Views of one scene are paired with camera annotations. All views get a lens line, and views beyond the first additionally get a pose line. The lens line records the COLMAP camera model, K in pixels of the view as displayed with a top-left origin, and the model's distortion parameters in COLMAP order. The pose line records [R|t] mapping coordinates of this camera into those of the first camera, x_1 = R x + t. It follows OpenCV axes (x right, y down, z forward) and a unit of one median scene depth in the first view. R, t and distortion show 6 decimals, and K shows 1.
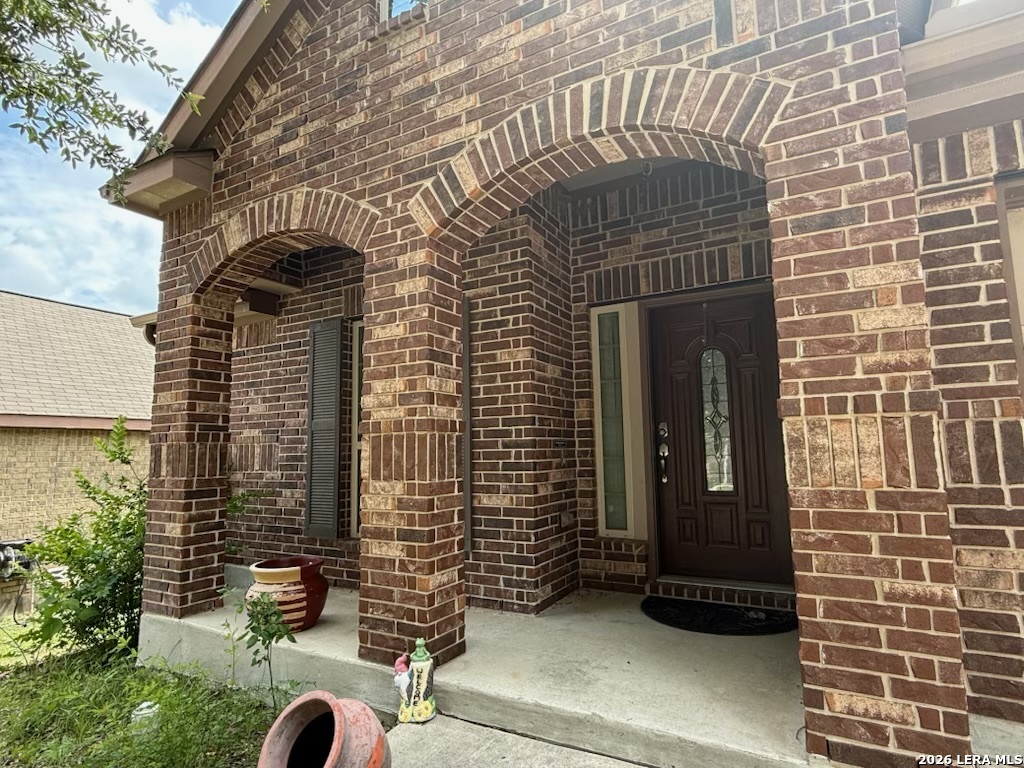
lens RADIAL K [[566.8, 0, 512.2], [0, 566.8, 385.8], [0, 0, 1]] dist [0.002044, 0.000108]
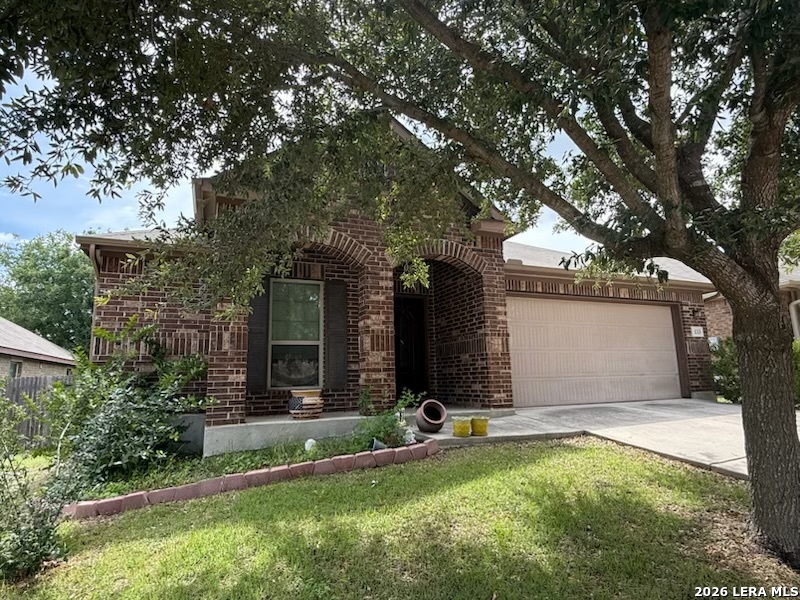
lens RADIAL K [[442.8, 0, 399.4], [0, 442.8, 299.5], [0, 0, 1]] dist [0.002044, 0.000108]
pose [[0.603154, 0.146628, 0.784032, -1.915003], [-0.079426, 0.989113, -0.123880, 0.178708], [-0.793661, 0.012446, 0.608233, -0.416161]]
